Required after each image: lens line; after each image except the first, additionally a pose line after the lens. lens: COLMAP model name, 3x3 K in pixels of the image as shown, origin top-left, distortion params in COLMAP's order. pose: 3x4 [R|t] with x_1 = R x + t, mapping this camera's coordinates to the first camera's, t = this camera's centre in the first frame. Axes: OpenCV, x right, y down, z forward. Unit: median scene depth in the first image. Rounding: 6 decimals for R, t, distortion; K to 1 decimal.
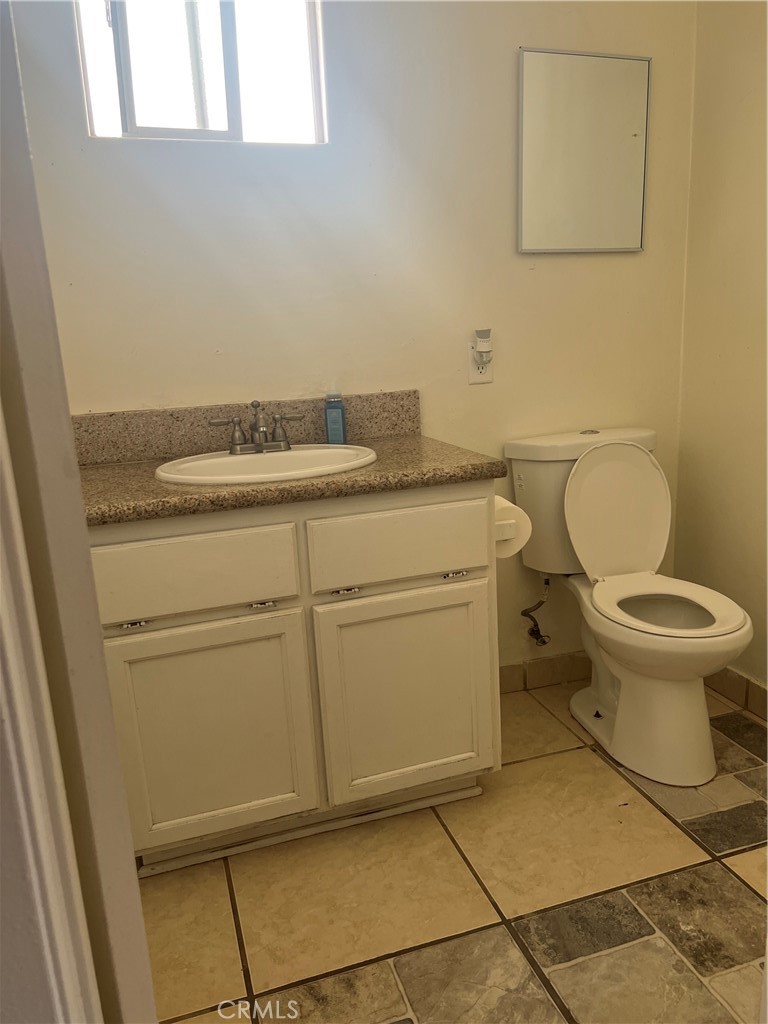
lens RADIAL K [[768.6, 0, 384.0], [0, 768.6, 512.0], [0, 0, 1]] dist [-0.003820, -0.002219]
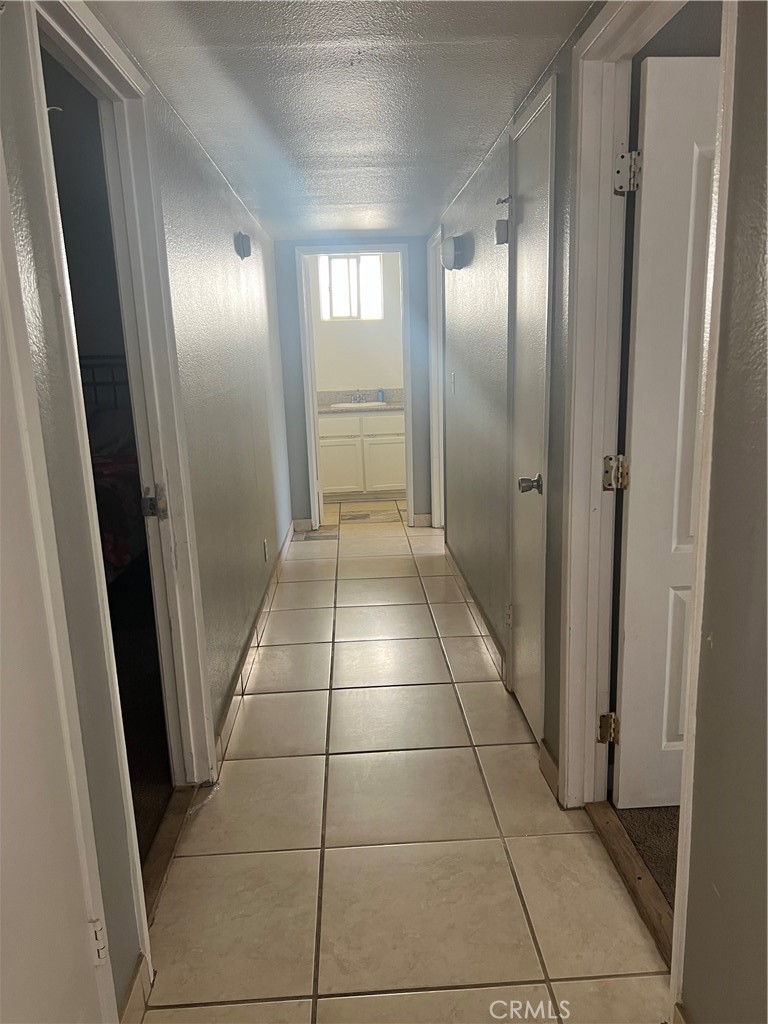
lens RADIAL K [[768.6, 0, 384.0], [0, 768.6, 512.0], [0, 0, 1]] dist [-0.003820, -0.002219]
pose [[0.966565, 0.080083, -0.243594, 0.947187], [-0.075085, 0.996733, 0.029750, 0.342908], [0.245181, -0.010465, 0.969421, -2.707626]]
